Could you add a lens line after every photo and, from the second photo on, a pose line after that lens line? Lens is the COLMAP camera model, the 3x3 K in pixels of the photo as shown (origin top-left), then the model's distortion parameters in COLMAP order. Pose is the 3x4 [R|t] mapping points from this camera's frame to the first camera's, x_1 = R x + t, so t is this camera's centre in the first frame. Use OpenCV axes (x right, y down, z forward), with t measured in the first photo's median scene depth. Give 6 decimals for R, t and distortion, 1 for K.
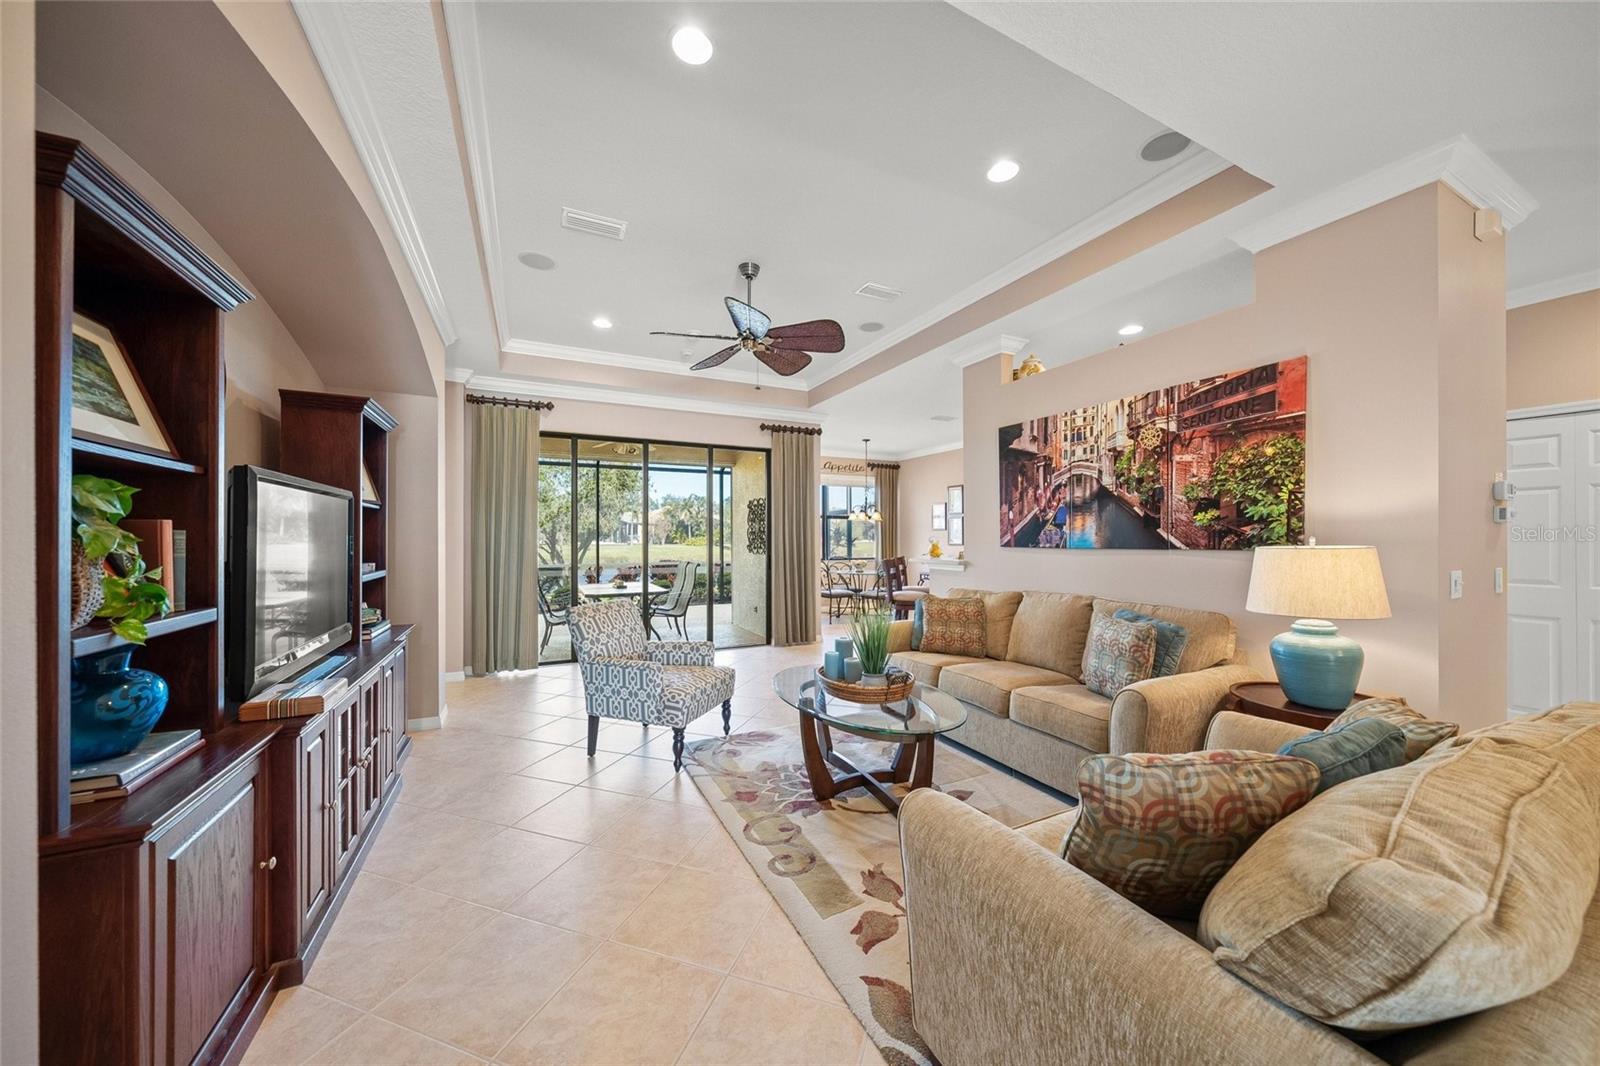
lens RADIAL K [[546.8, 0, 798.9], [0, 546.8, 542.4], [0, 0, 1]] dist [0.000086, -0.000006]
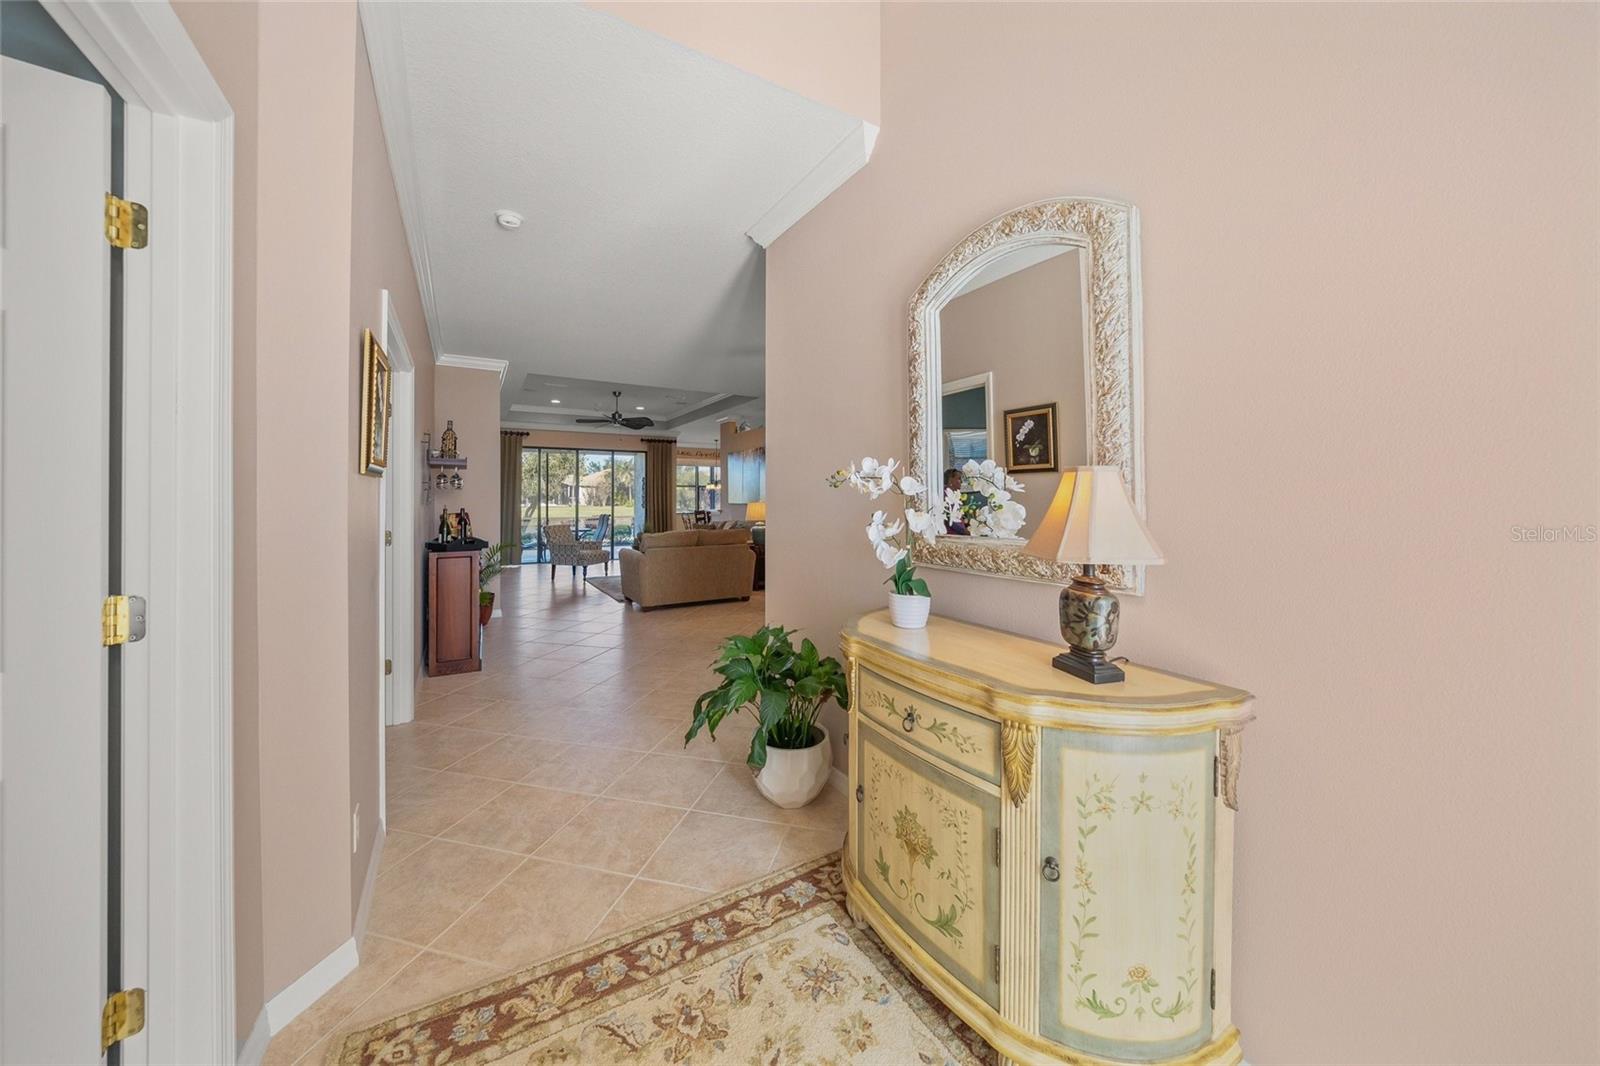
lens RADIAL K [[558.0, 0, 792.9], [0, 558.0, 494.0], [0, 0, 1]] dist [-0.000237, -0.000011]
pose [[0.996969, -0.000856, 0.077799, 0.308017], [0.002246, 0.999840, -0.017773, 0.008445], [-0.077771, 0.017894, 0.996811, -0.963882]]
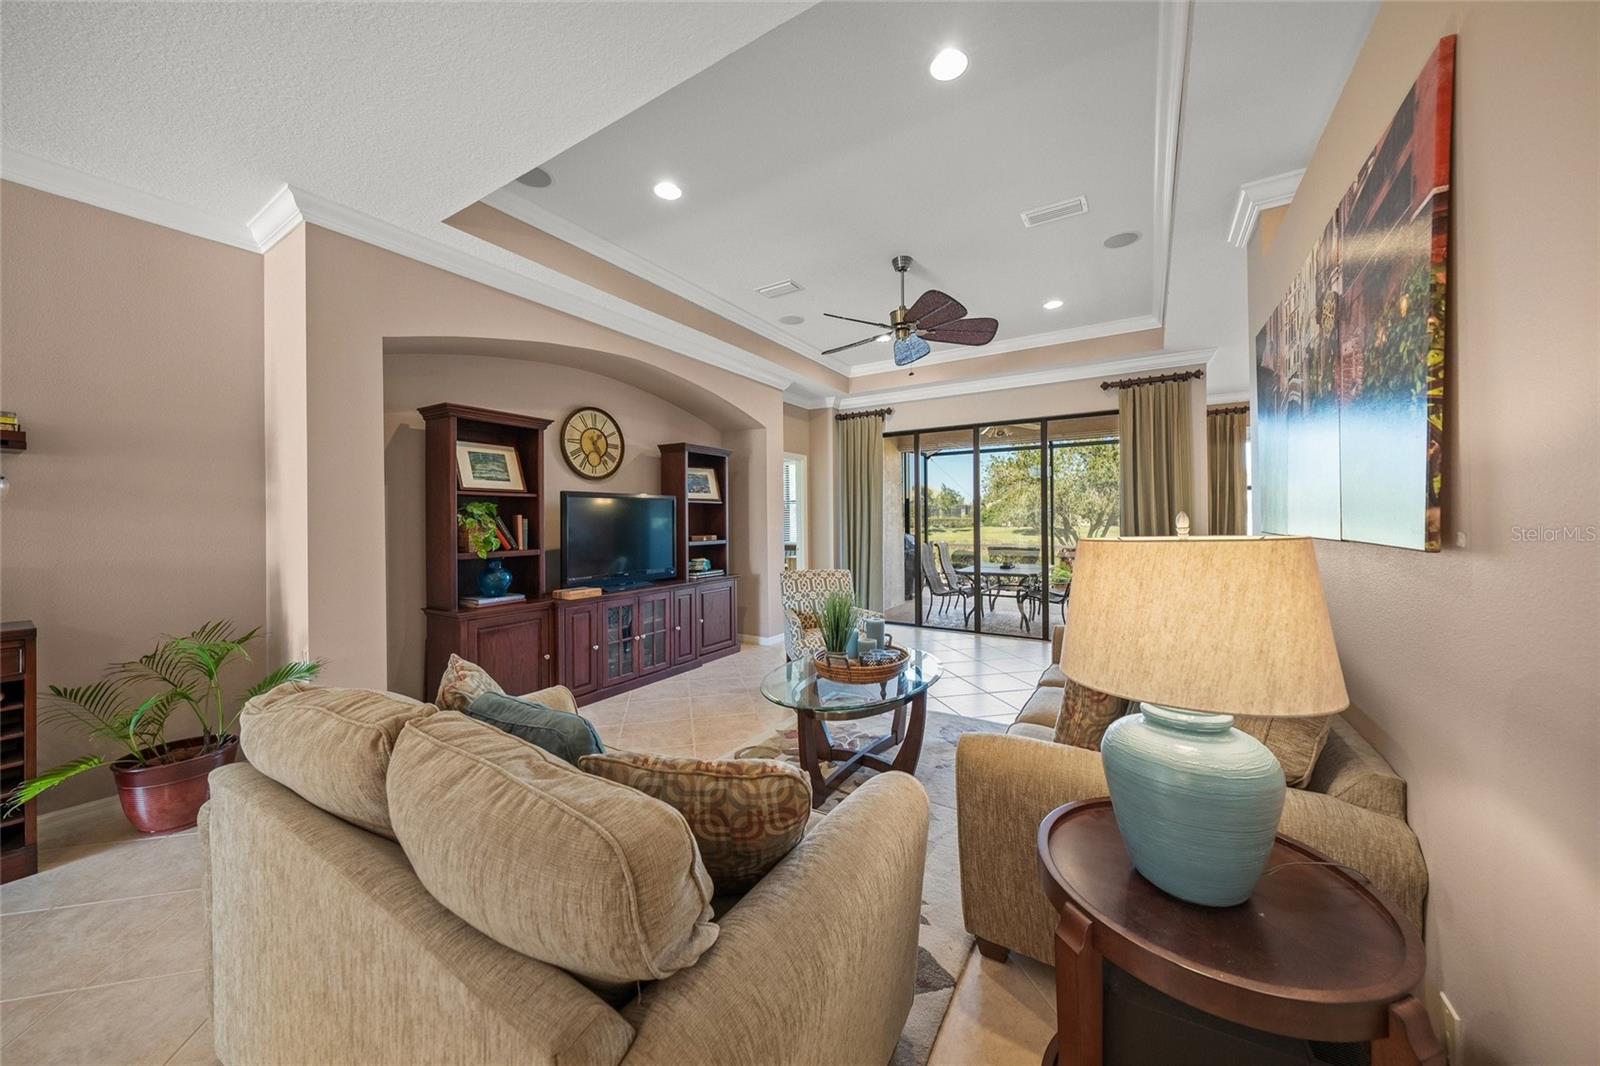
lens RADIAL K [[549.5, 0, 805.9], [0, 549.5, 526.2], [0, 0, 1]] dist [-0.000190, 0.000015]
pose [[0.530696, 0.006039, -0.847541, 0.416344], [-0.001260, 0.999979, 0.006336, -0.001084], [0.847561, -0.002294, 0.530692, 0.169396]]
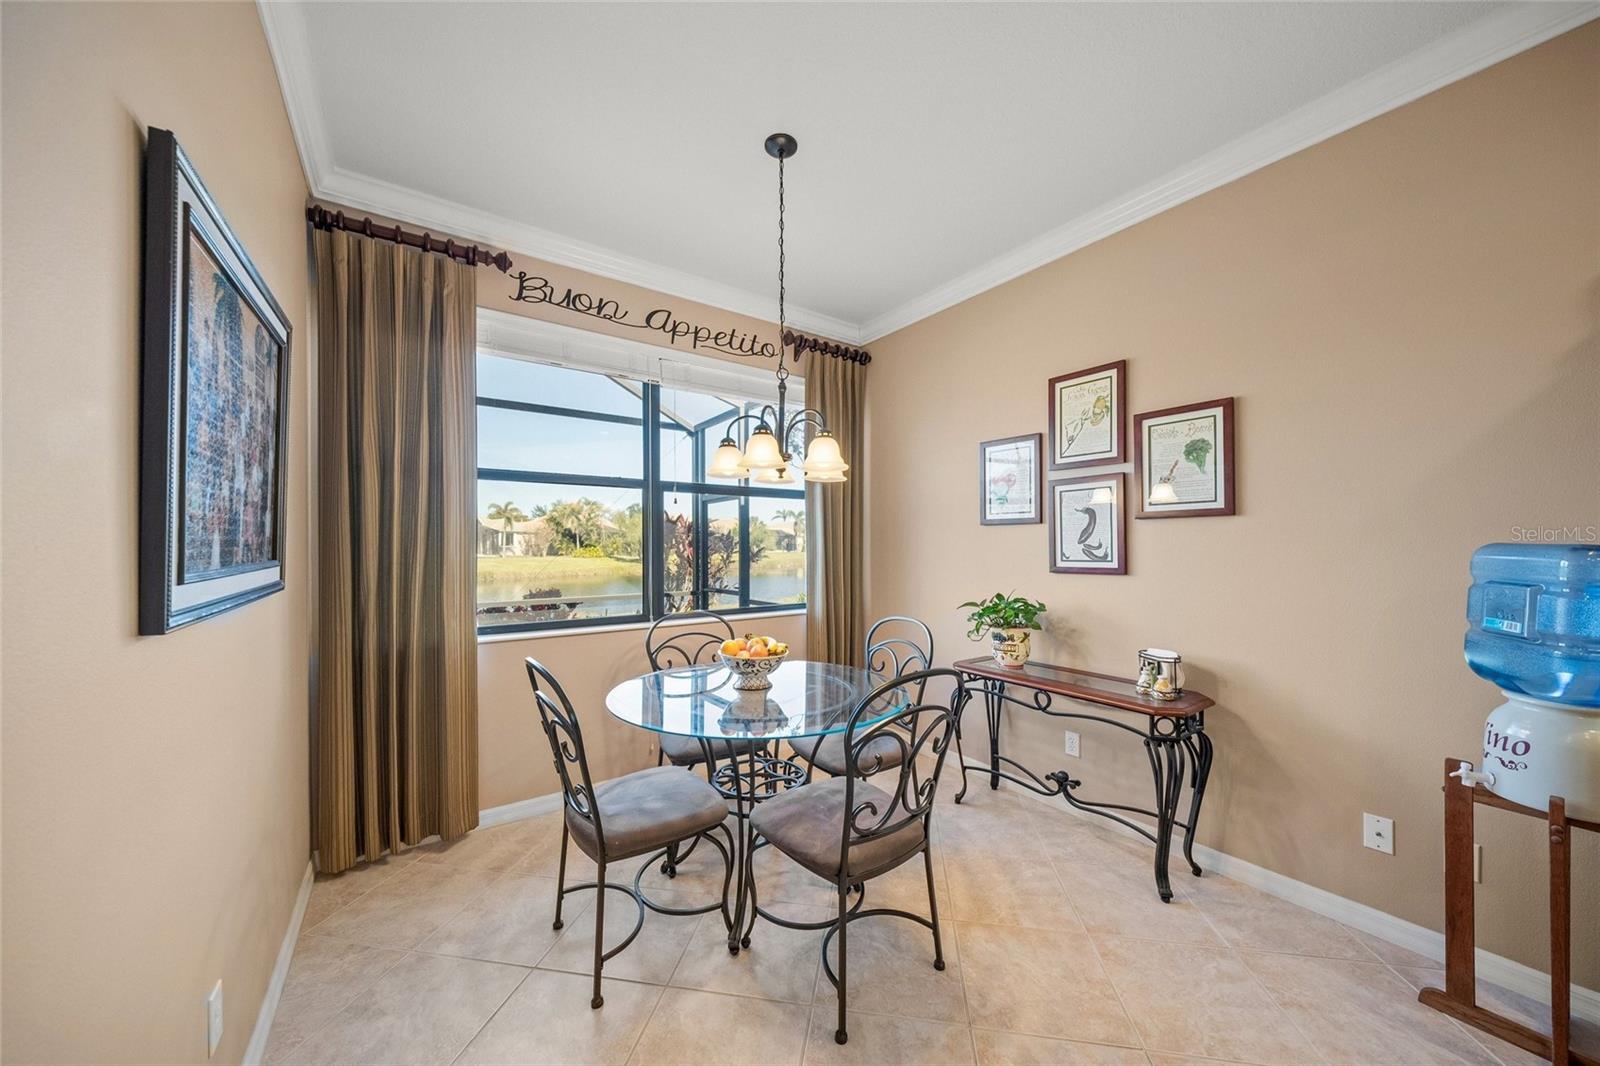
lens RADIAL K [[546.8, 0, 798.9], [0, 546.8, 542.4], [0, 0, 1]] dist [0.000086, -0.000006]
pose [[0.987736, -0.001375, 0.156129, 0.128412], [0.004241, 0.999829, -0.018026, -0.010024], [-0.156077, 0.018467, 0.987572, 1.053590]]
